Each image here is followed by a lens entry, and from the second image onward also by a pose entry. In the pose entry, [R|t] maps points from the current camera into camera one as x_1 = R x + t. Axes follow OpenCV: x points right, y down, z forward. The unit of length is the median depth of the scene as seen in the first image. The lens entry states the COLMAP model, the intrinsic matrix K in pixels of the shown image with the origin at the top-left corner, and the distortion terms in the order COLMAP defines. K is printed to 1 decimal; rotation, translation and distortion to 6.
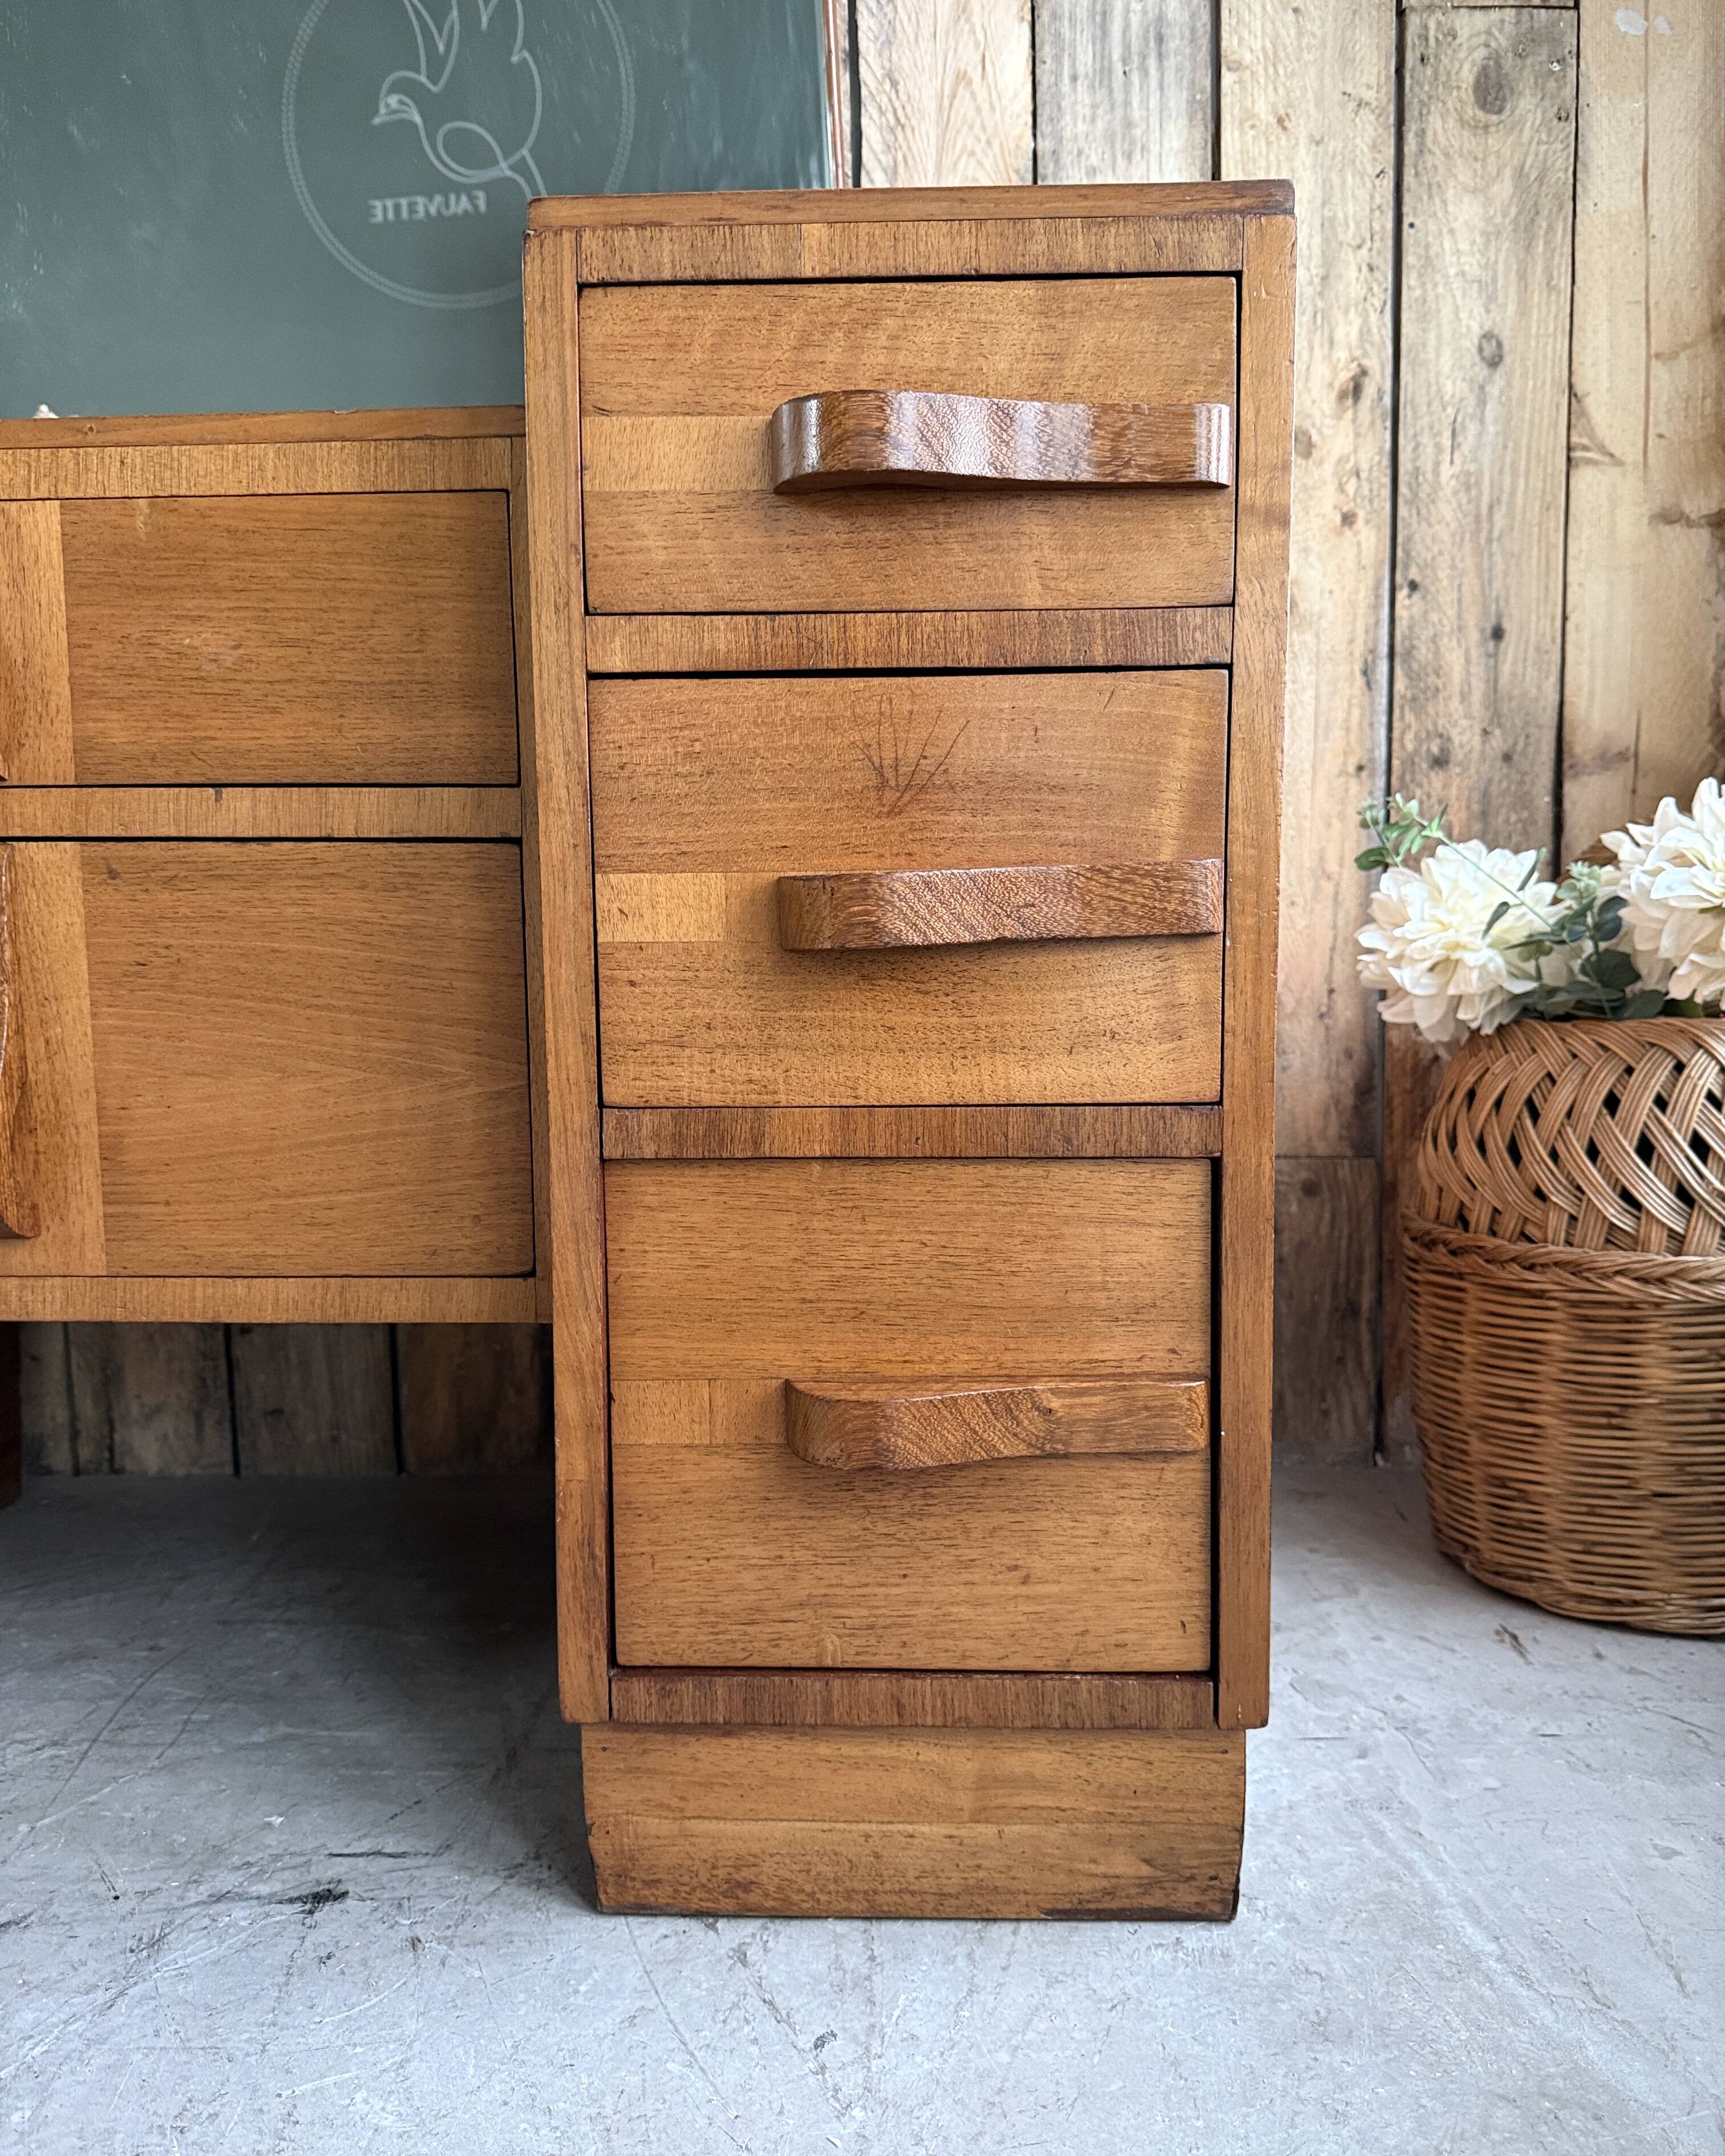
lens RADIAL K [[1646.7, 0, 874.9], [0, 1646.7, 1084.6], [0, 0, 1]] dist [-0.000575, -0.022370]
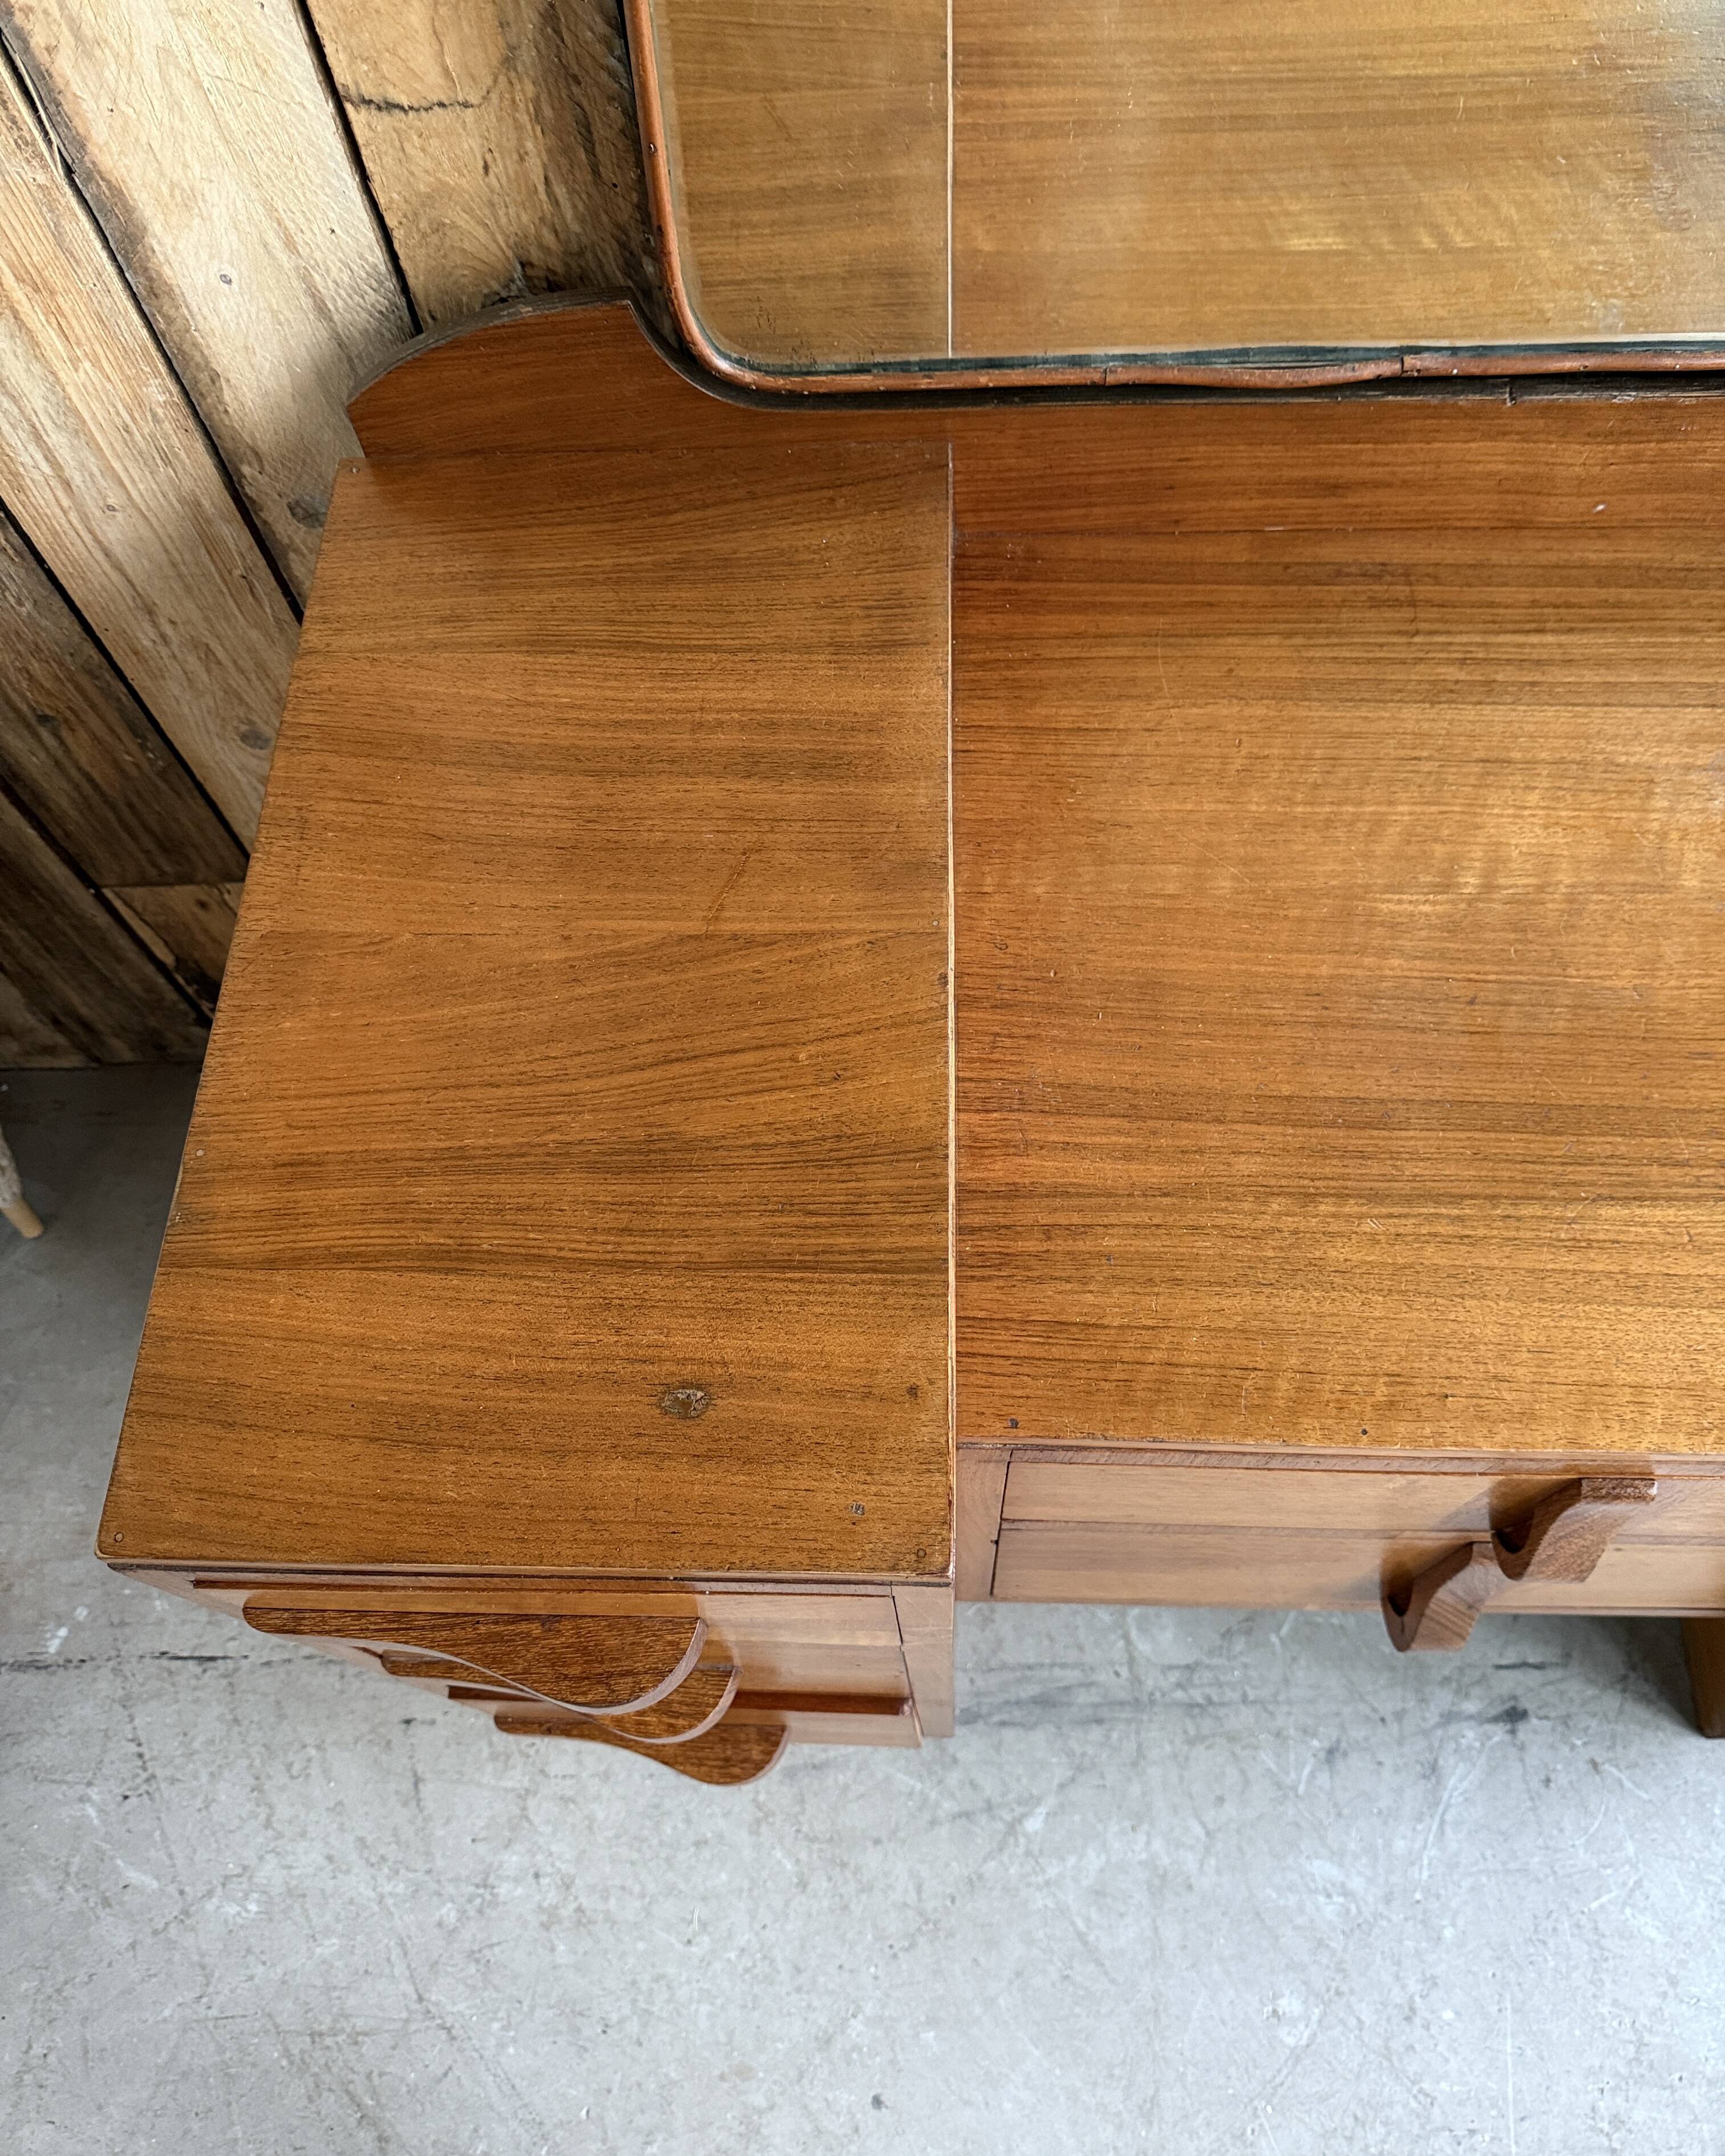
lens RADIAL K [[1646.7, 0, 850.6], [0, 1646.7, 1079.9], [0, 0, 1]] dist [-0.000575, -0.022370]
pose [[0.998947, -0.019171, -0.041687, -0.892984], [0.045421, 0.541792, 0.839284, -1.189114], [0.006496, -0.840294, 0.542092, 0.650205]]
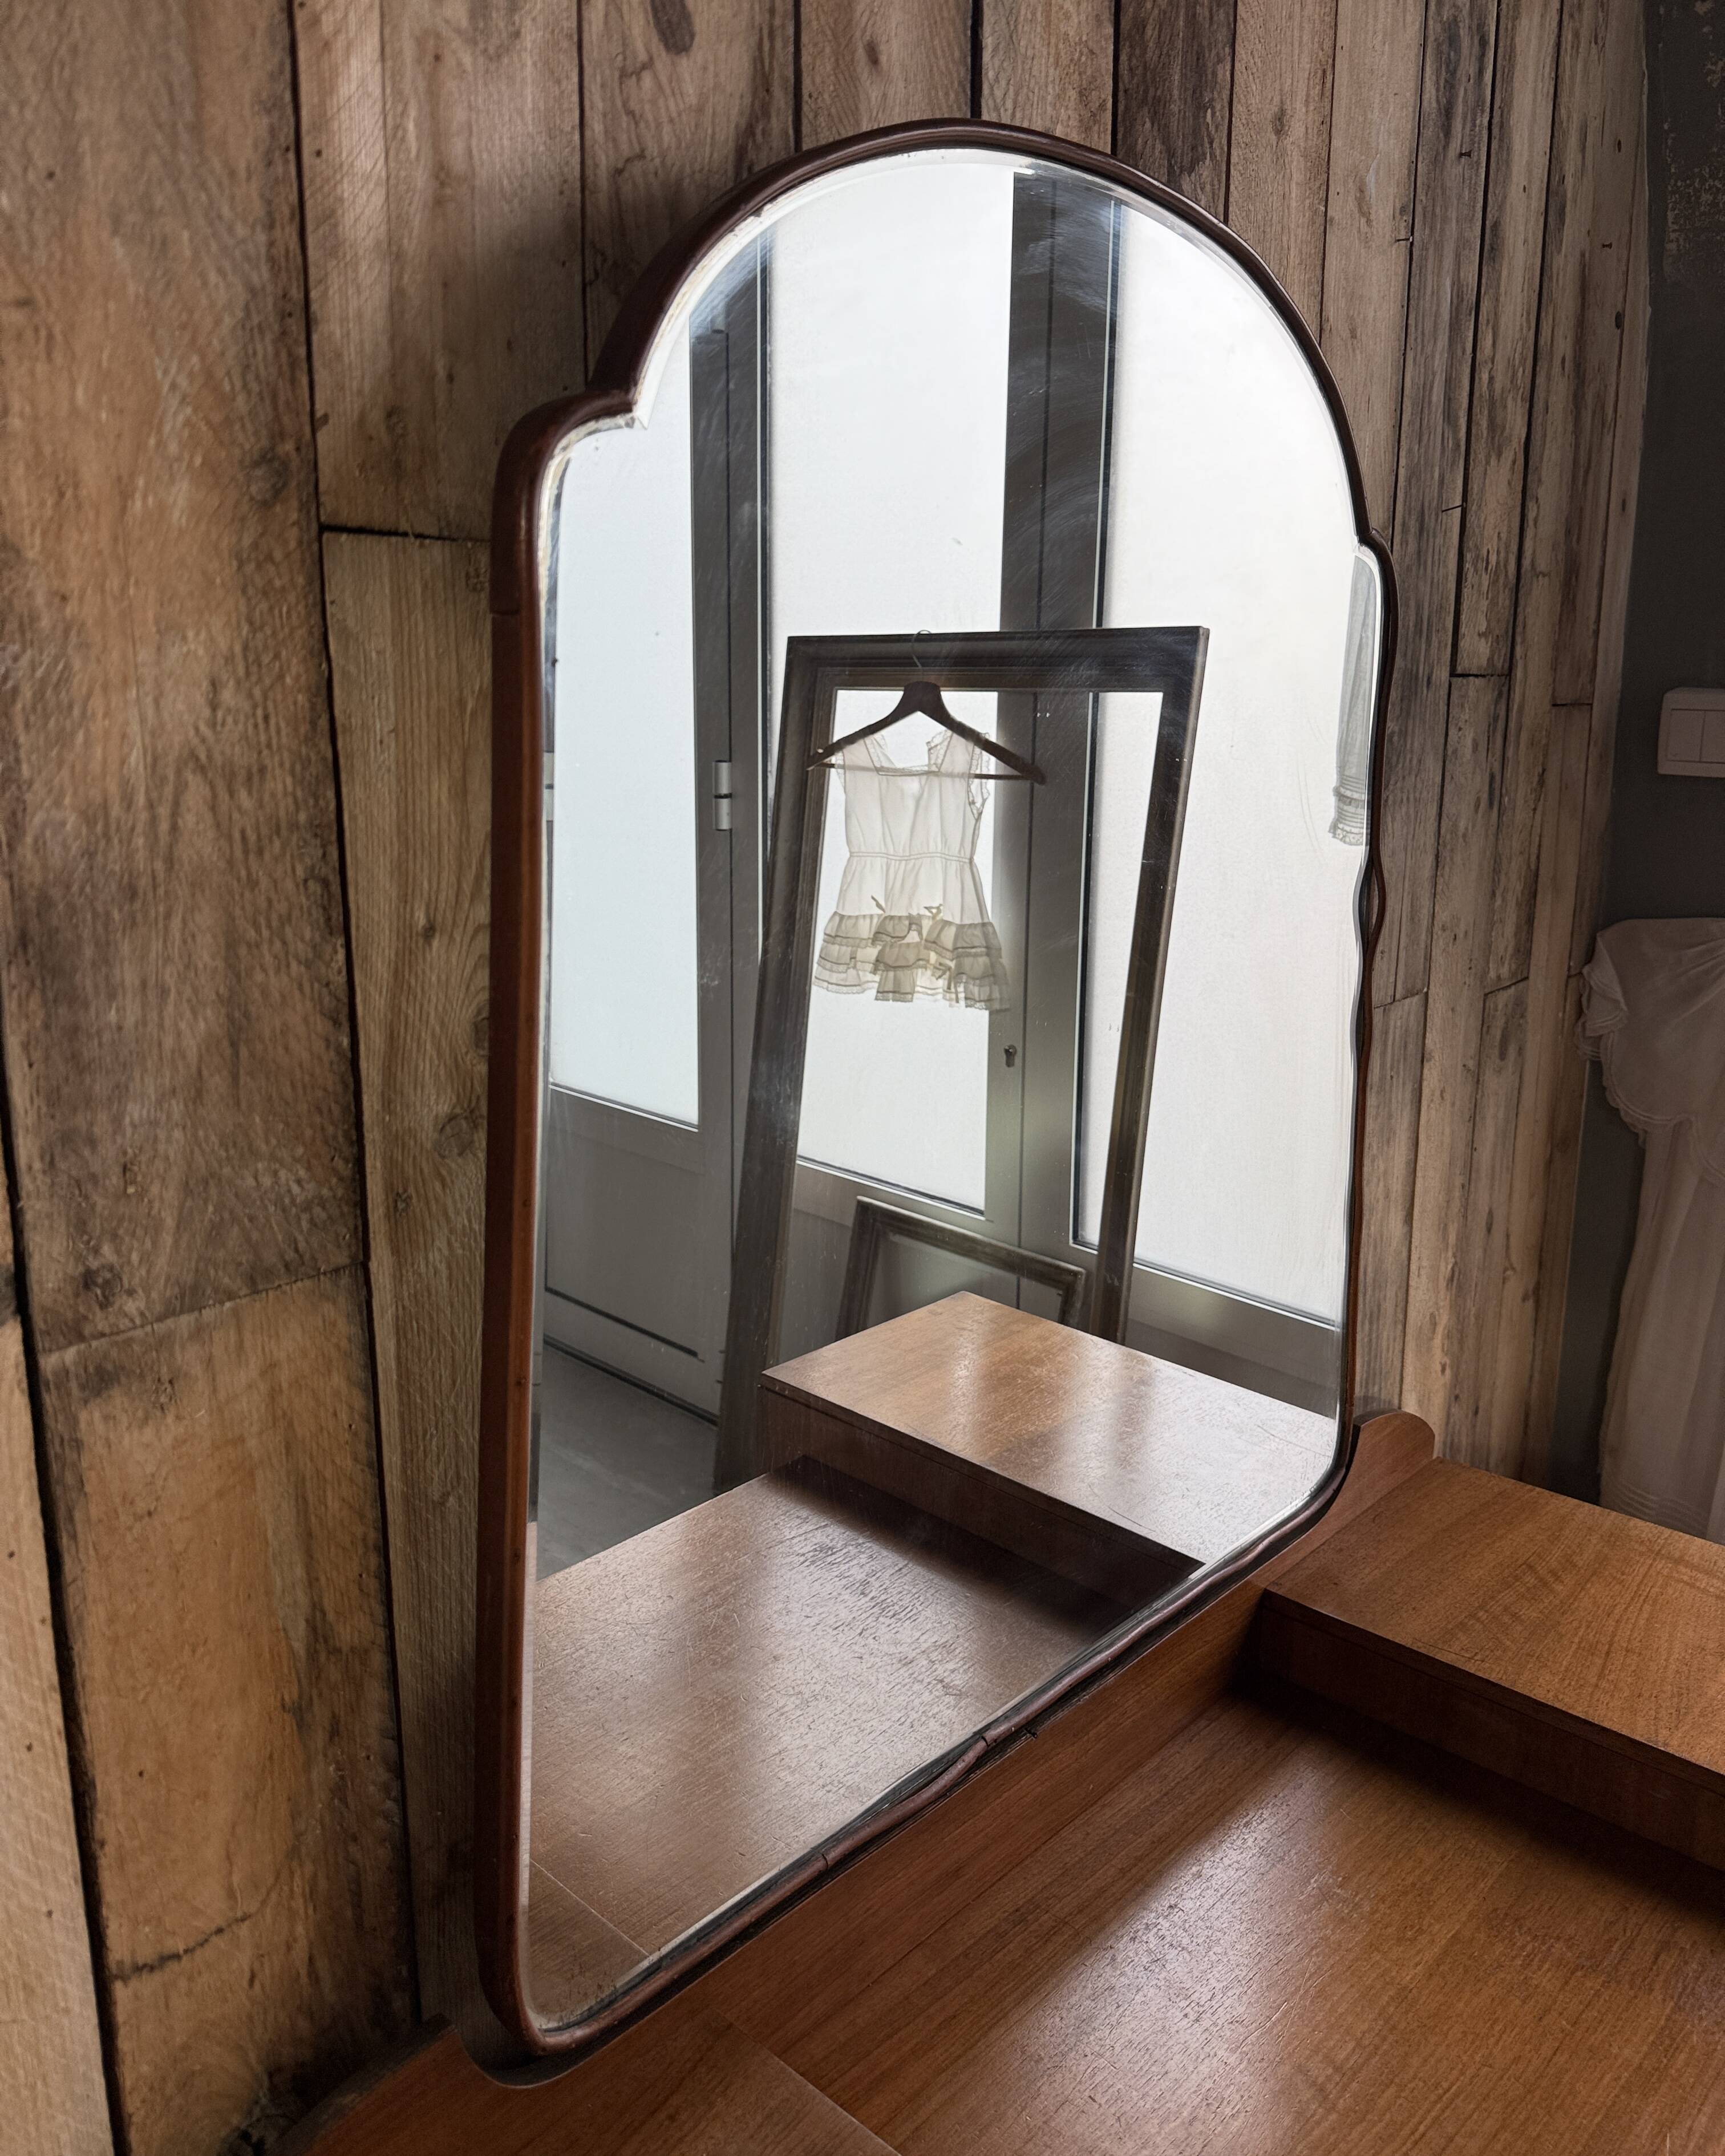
lens RADIAL K [[1646.7, 0, 877.1], [0, 1646.7, 982.6], [0, 0, 1]] dist [-0.000575, -0.022370]
pose [[0.653025, -0.113922, 0.748719, -1.507397], [0.071857, 0.993482, 0.088491, -1.267384], [-0.753920, -0.003987, 0.656955, 0.786375]]
